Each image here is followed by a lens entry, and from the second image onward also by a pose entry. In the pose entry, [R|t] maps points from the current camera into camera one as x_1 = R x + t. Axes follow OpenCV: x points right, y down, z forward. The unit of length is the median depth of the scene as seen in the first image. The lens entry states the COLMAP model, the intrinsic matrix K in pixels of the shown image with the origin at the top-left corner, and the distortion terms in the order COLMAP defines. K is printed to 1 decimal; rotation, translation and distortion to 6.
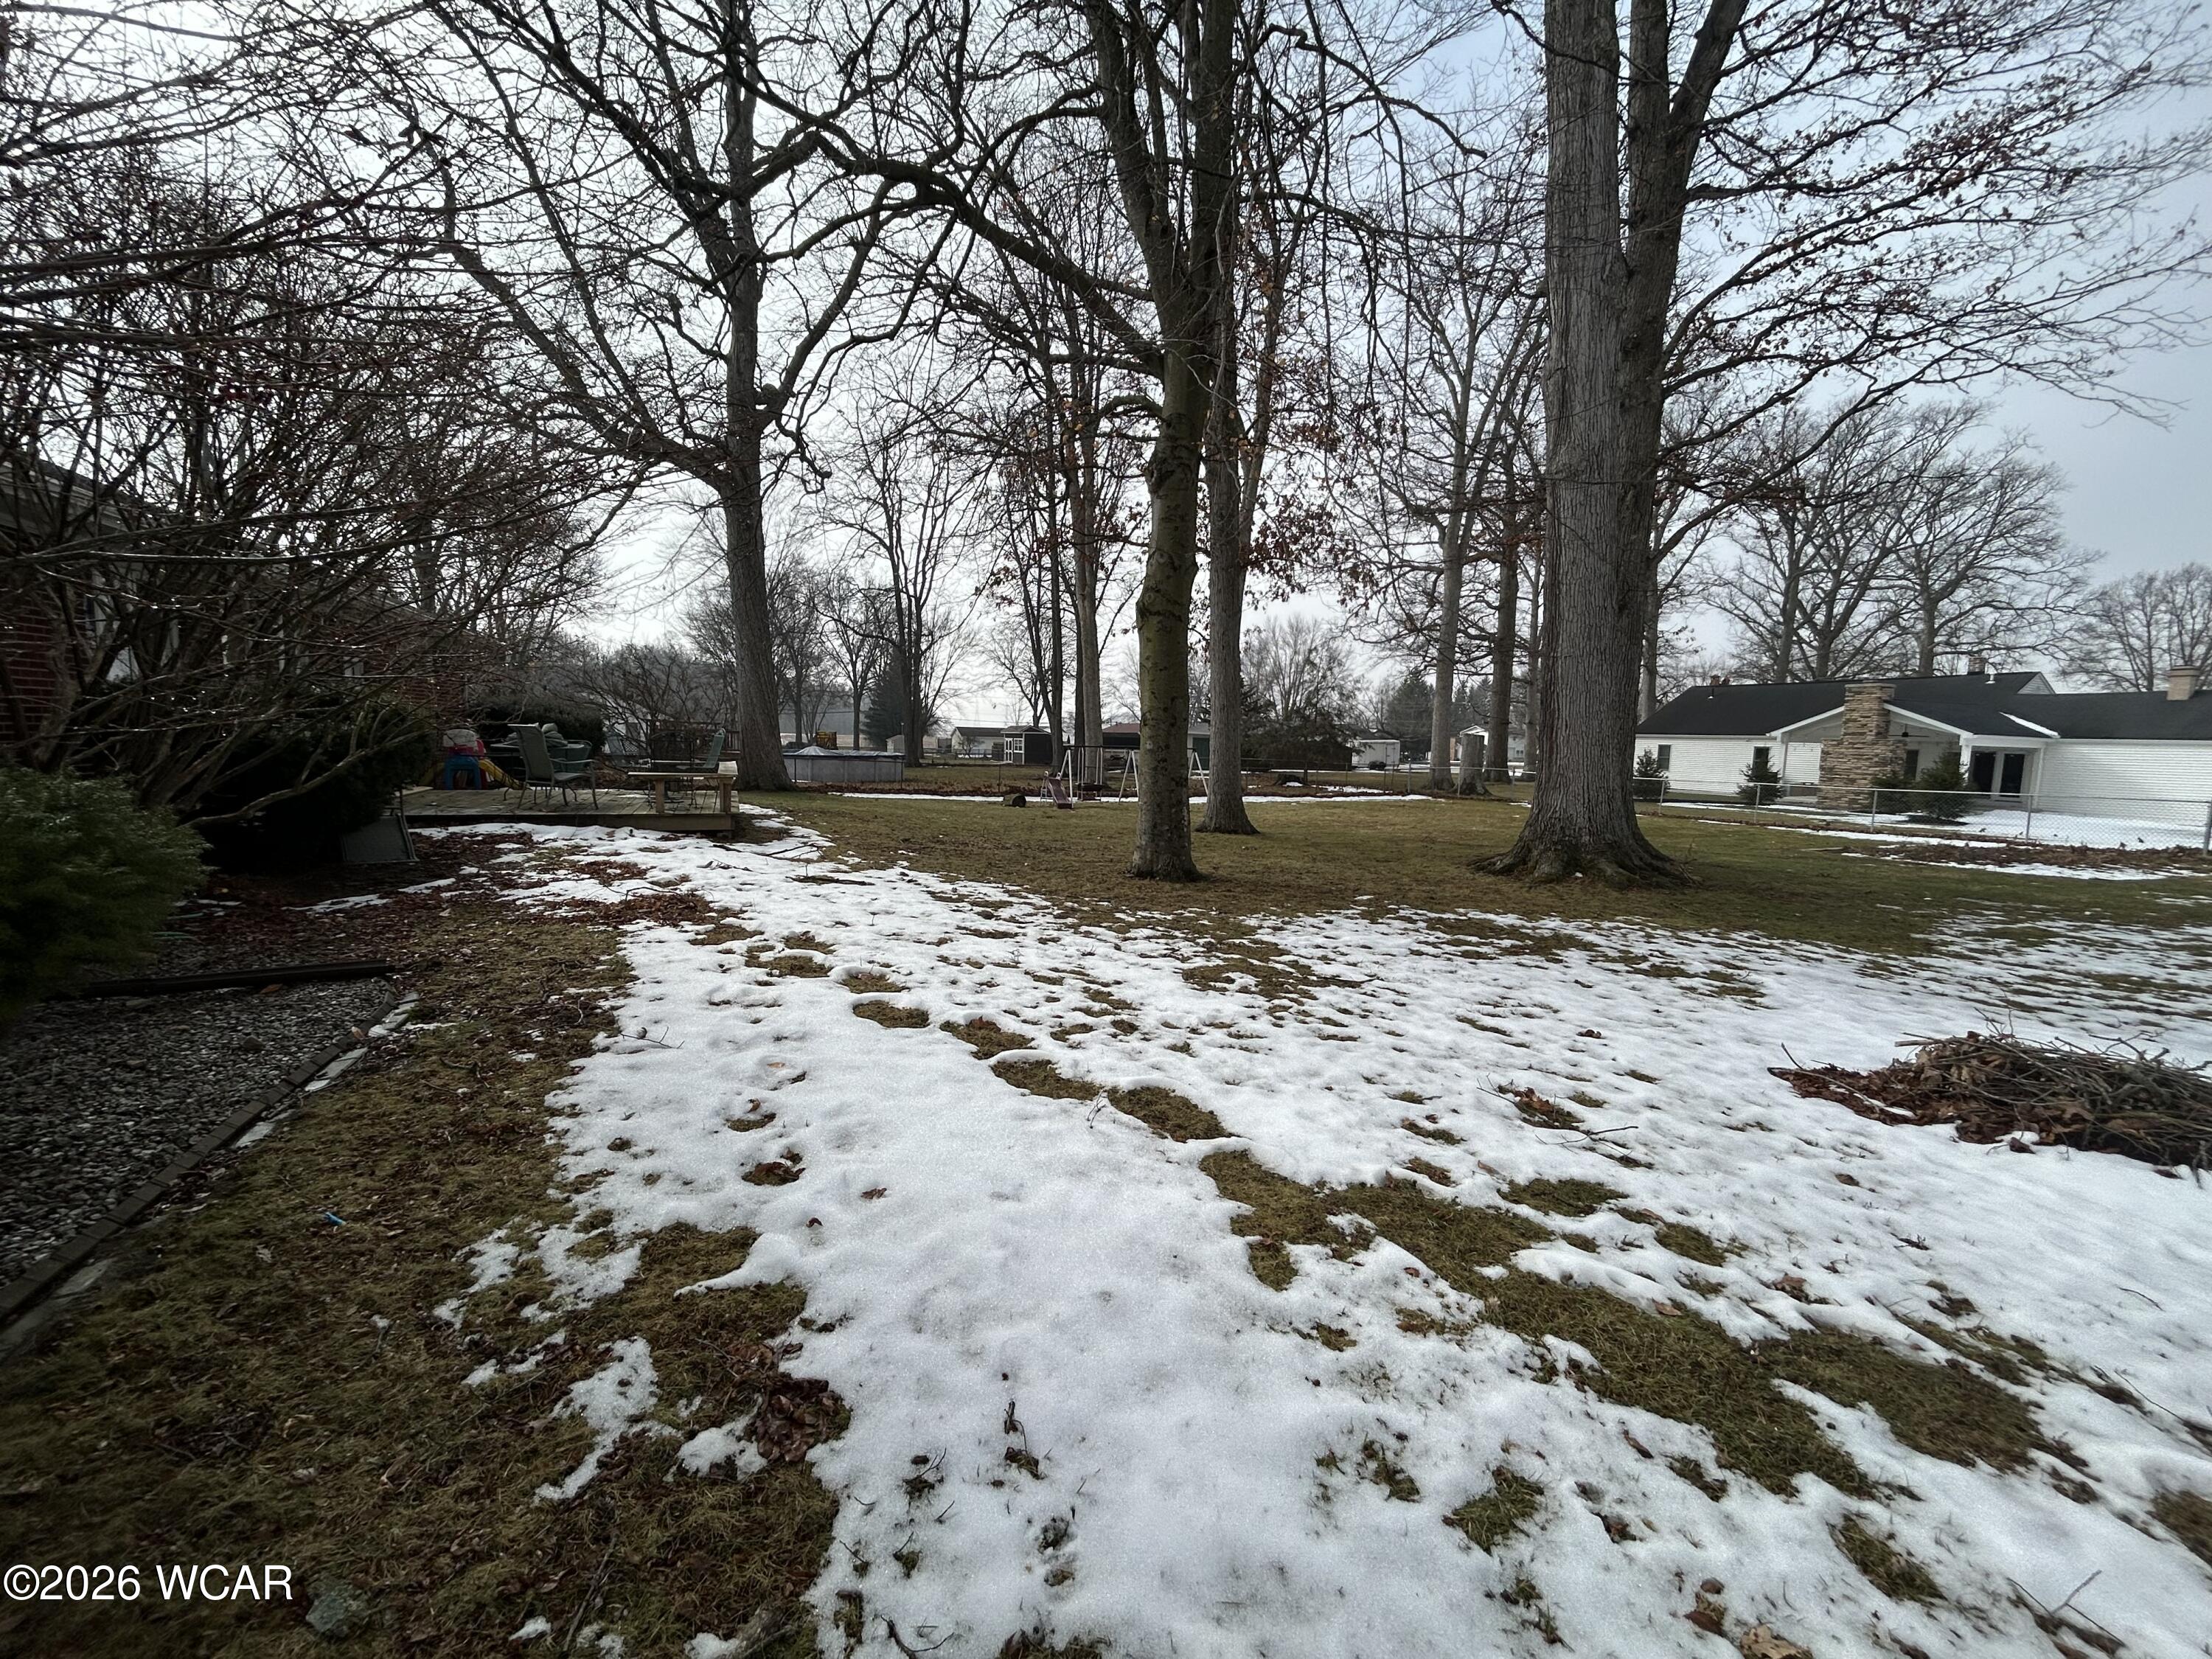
lens RADIAL K [[894.2, 0, 1103.9], [0, 894.2, 824.6], [0, 0, 1]] dist [-0.001545, 0.001062]
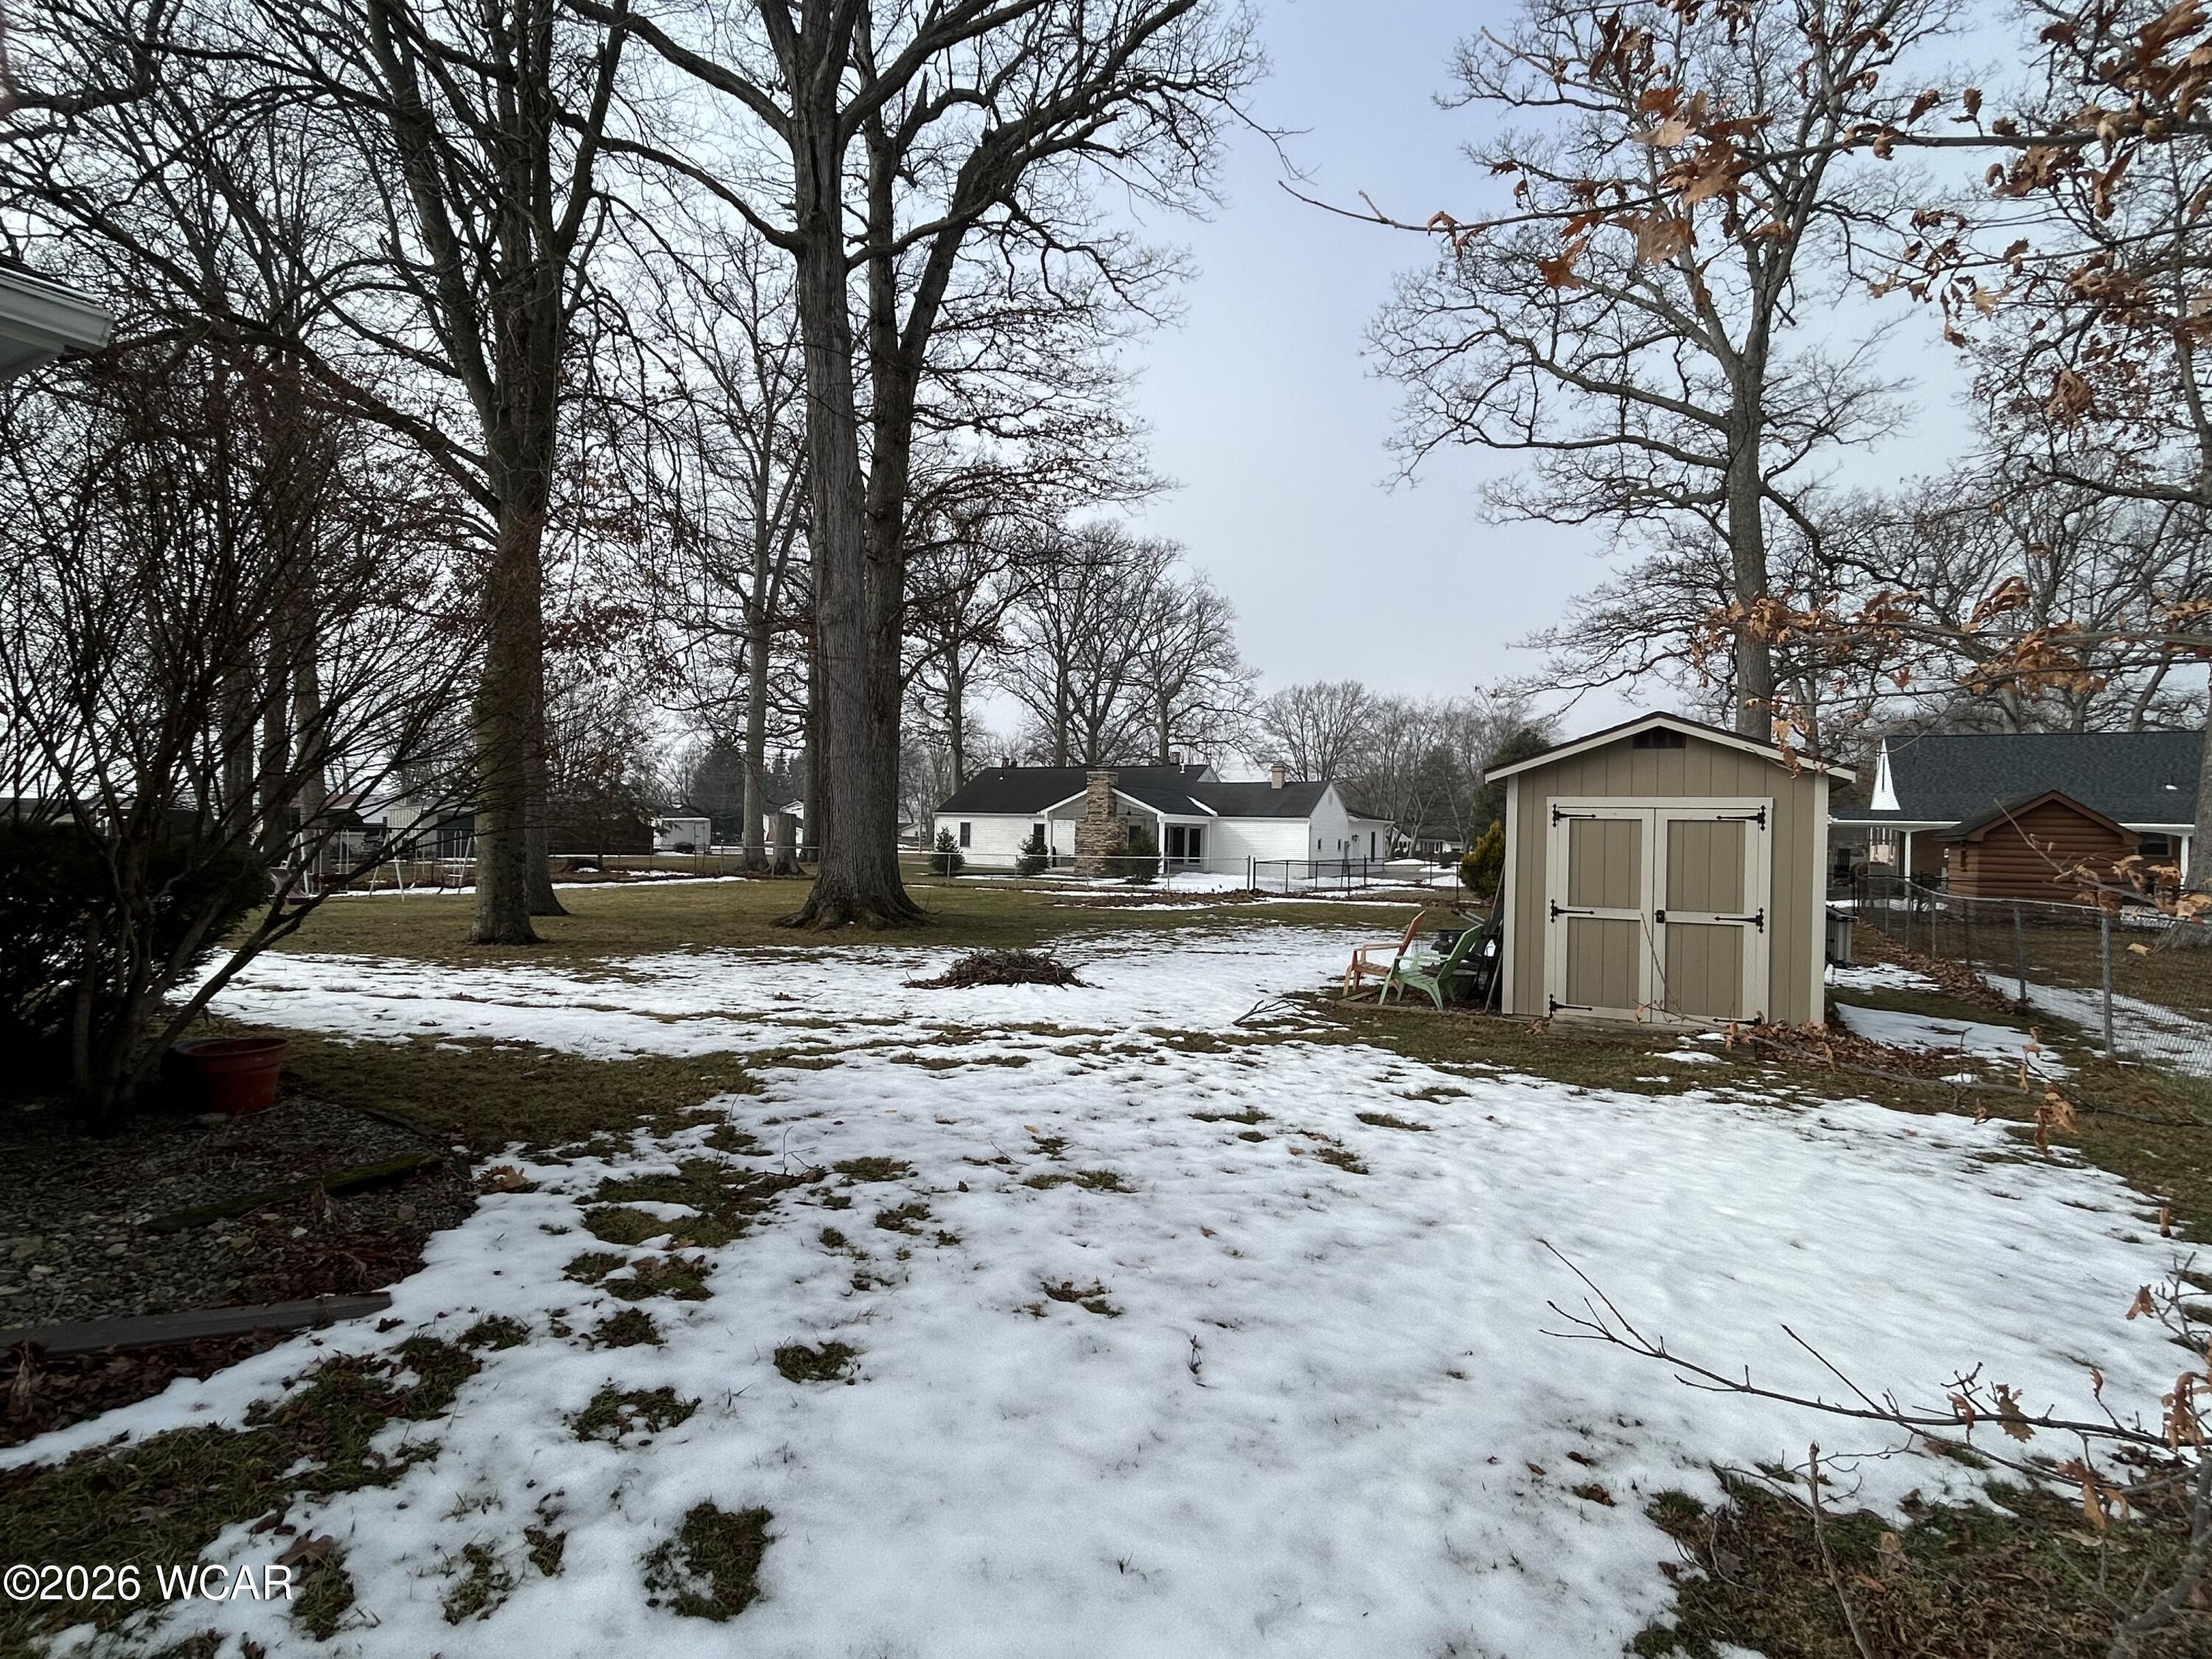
lens RADIAL K [[1093.8, 0, 1106.0], [0, 1093.8, 829.5], [0, 0, 1]] dist [-0.003970, -0.000159]
pose [[0.786500, -0.008109, 0.617538, -0.046014], [0.059154, 0.996306, -0.062256, 0.011711], [-0.614751, 0.085494, 0.784074, -0.139383]]
